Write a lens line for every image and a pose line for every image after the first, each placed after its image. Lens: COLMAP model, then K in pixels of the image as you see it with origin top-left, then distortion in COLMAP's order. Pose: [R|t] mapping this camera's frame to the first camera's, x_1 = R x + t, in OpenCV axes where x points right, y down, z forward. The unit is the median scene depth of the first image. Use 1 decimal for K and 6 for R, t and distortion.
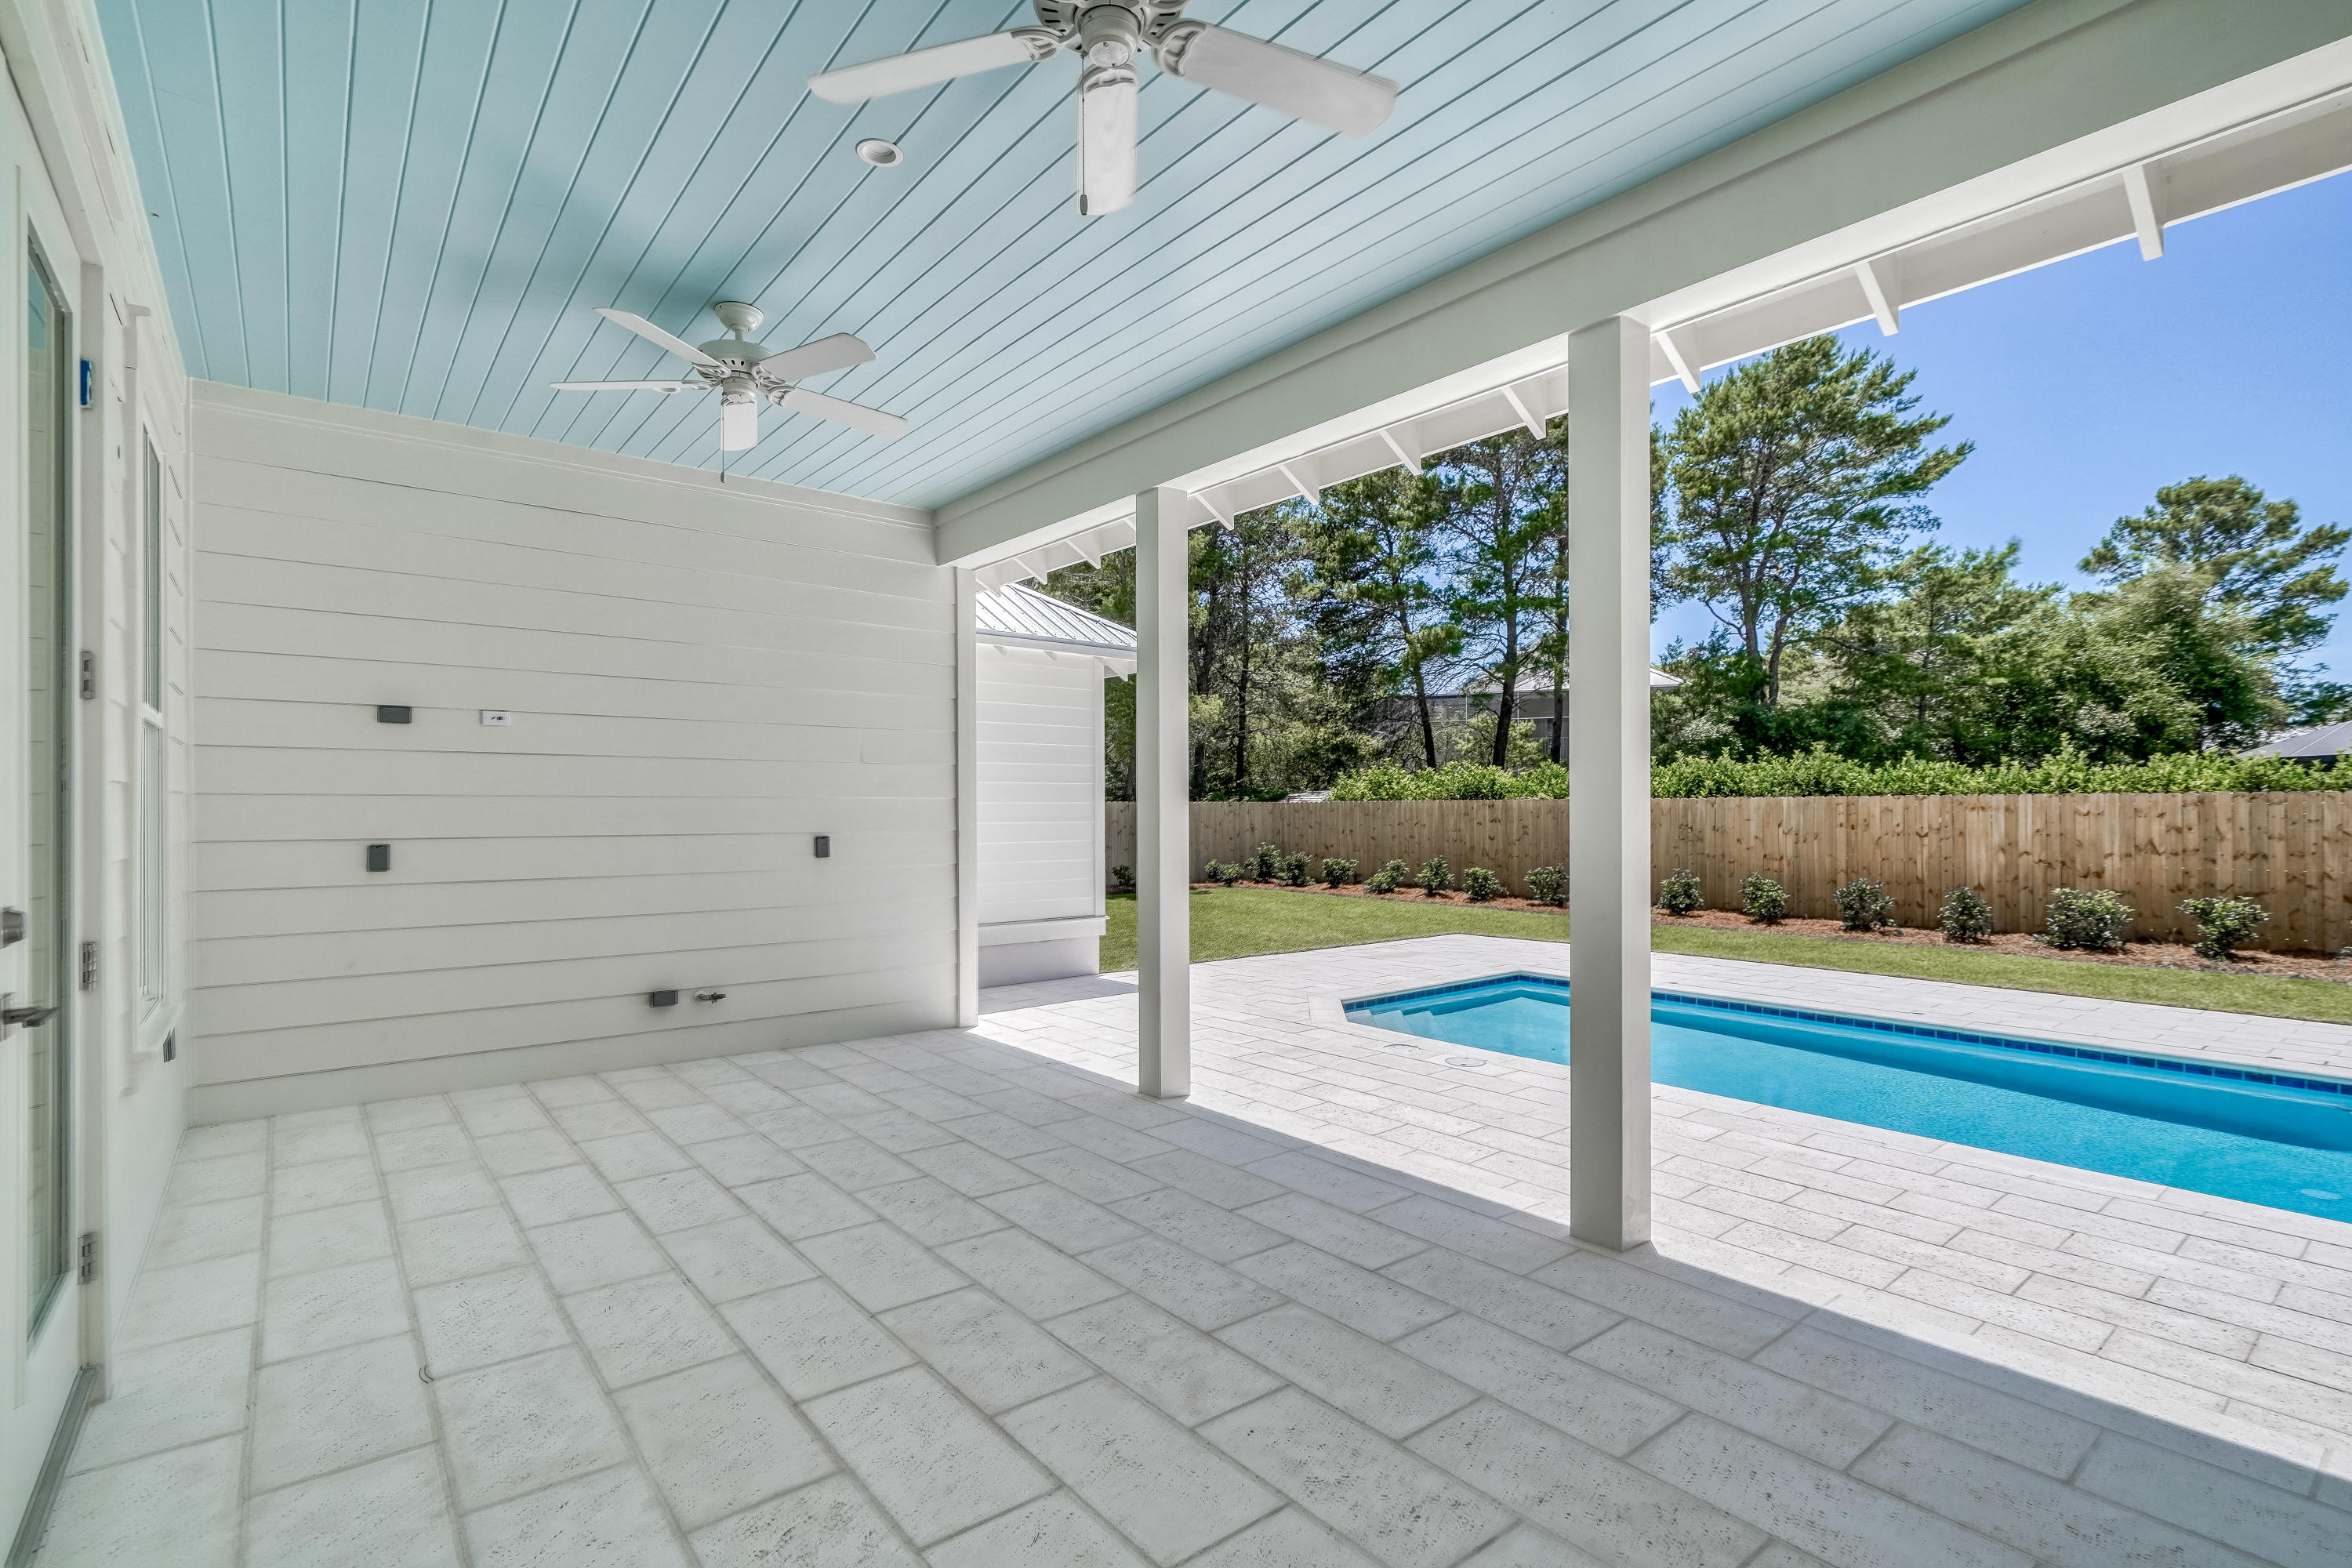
lens RADIAL K [[1087.7, 0, 1112.7], [0, 1087.7, 795.1], [0, 0, 1]] dist [-0.002402, 0.001056]
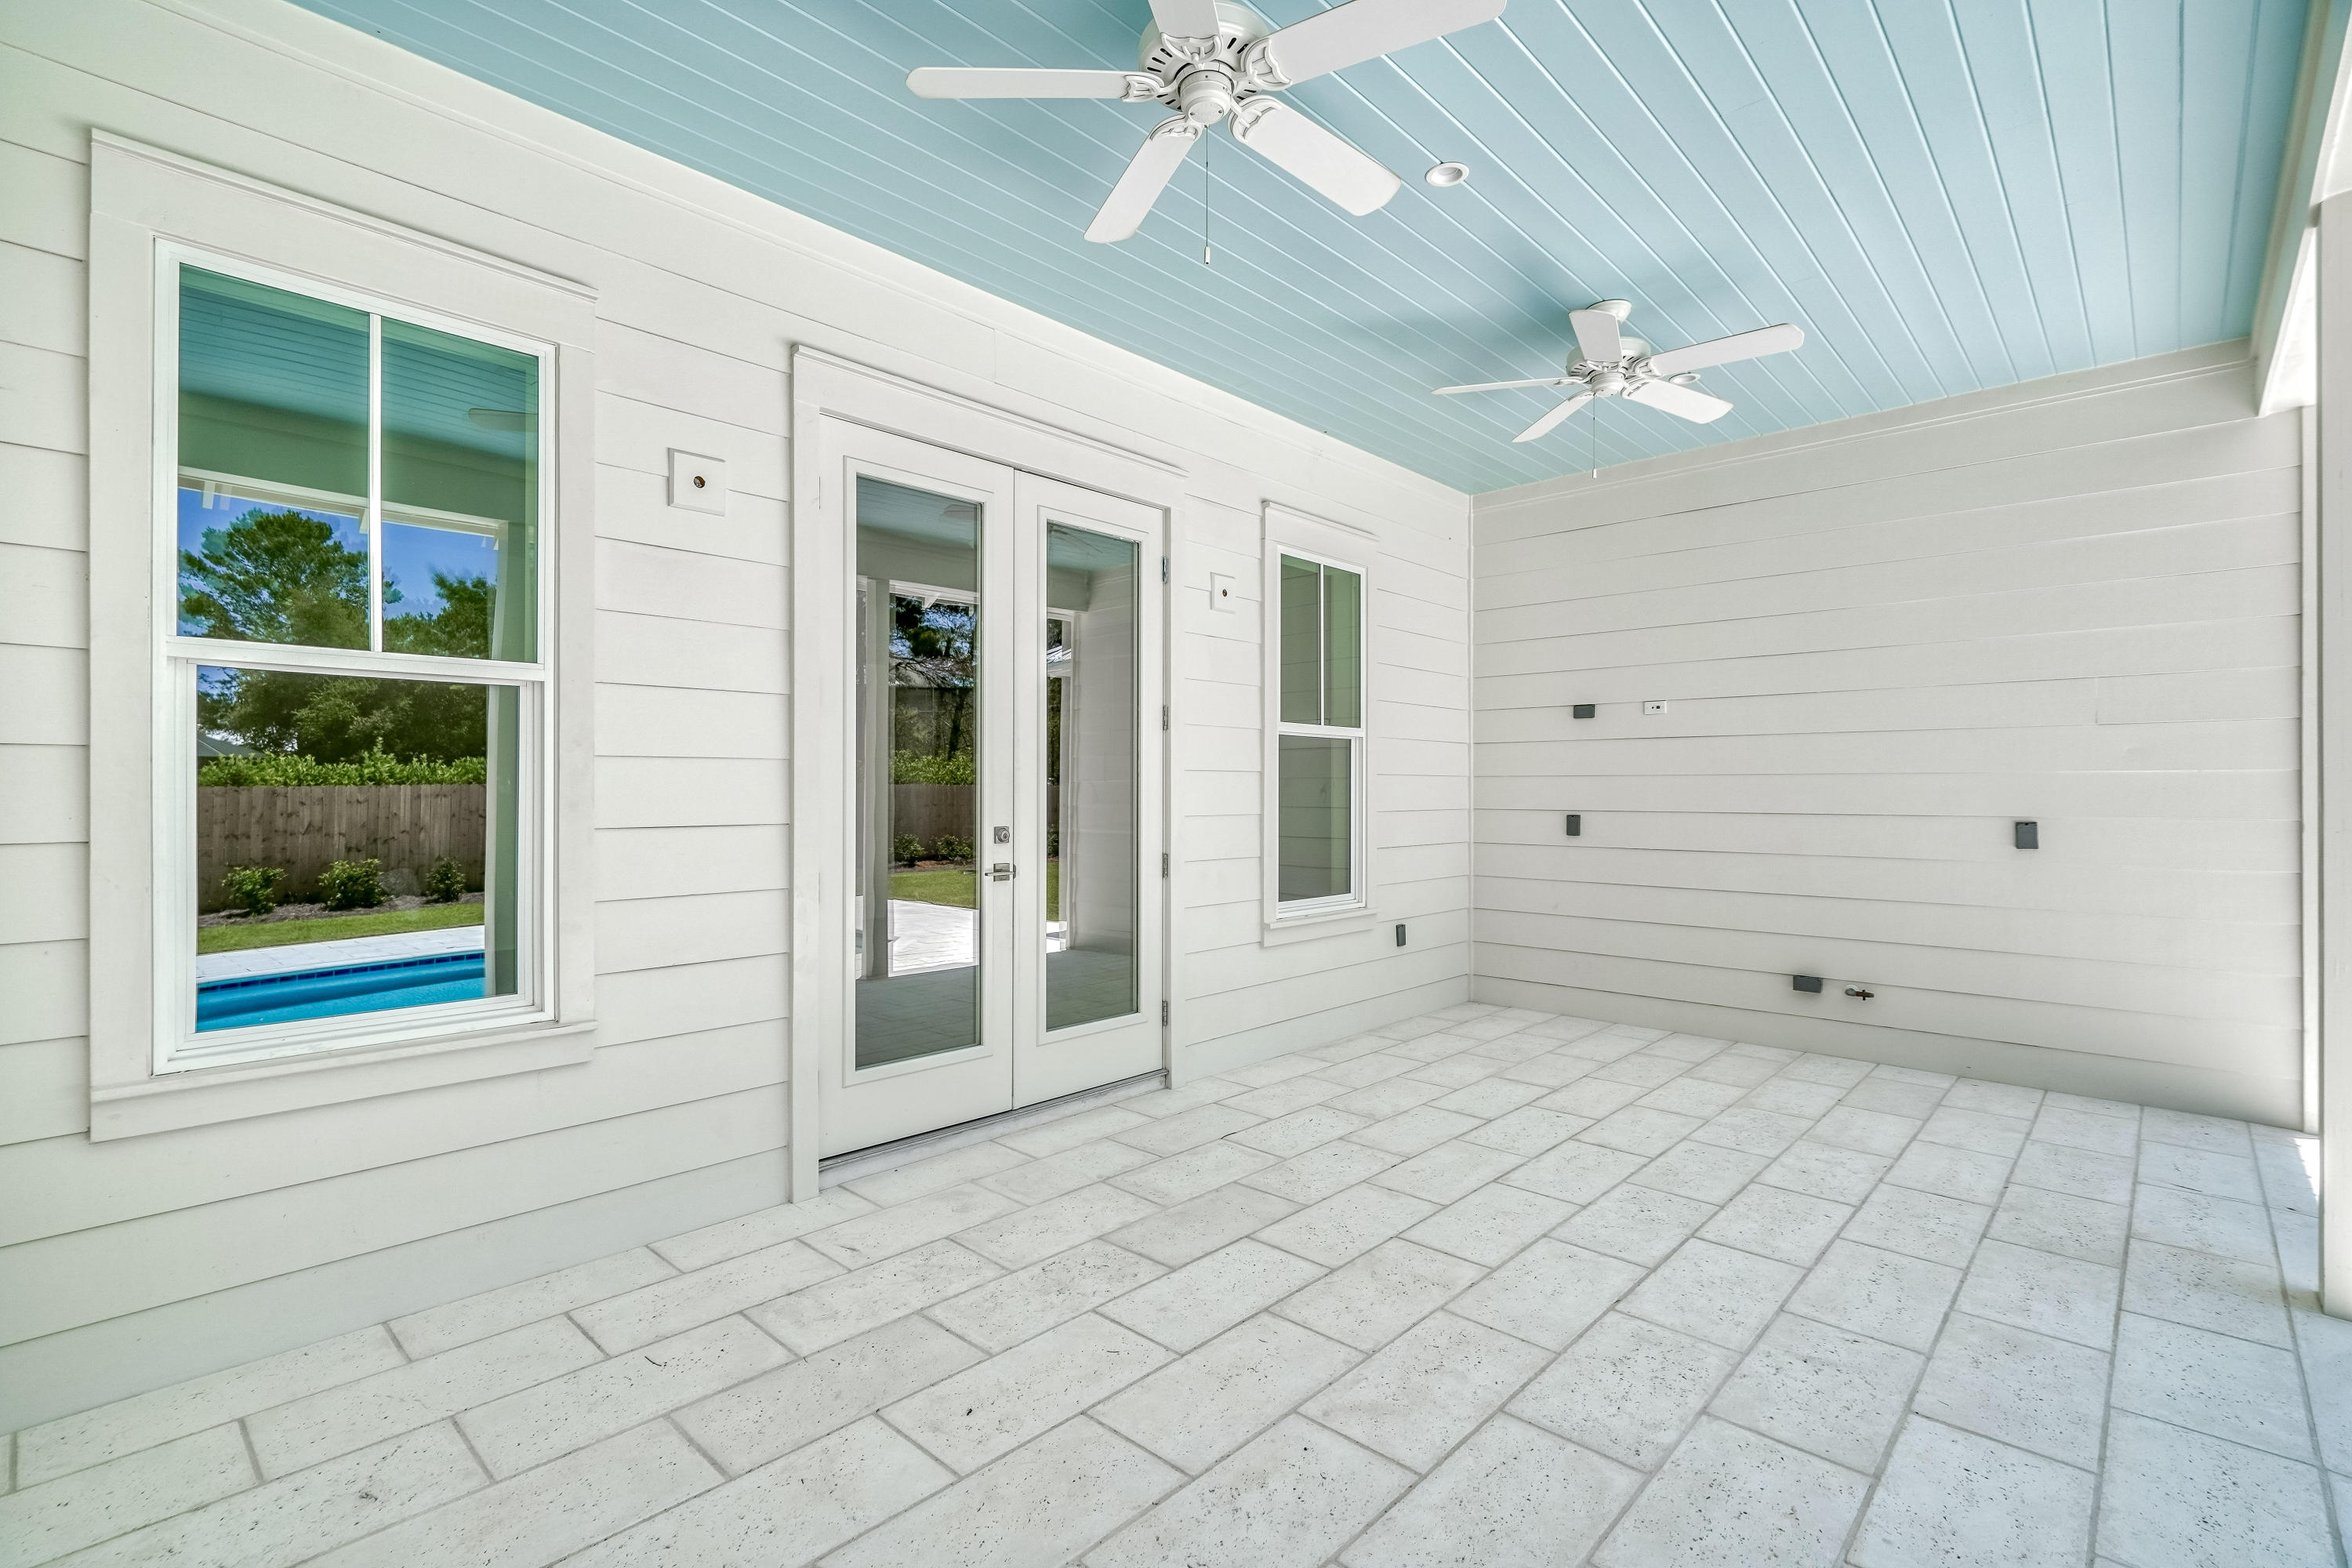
lens RADIAL K [[1087.7, 0, 1232.6], [0, 1087.7, 775.7], [0, 0, 1]] dist [-0.002402, 0.001056]
pose [[0.187372, -0.011704, -0.982219, 0.695153], [0.010572, 0.999895, -0.009898, 0.011352], [0.982232, -0.008529, 0.187476, 0.514171]]
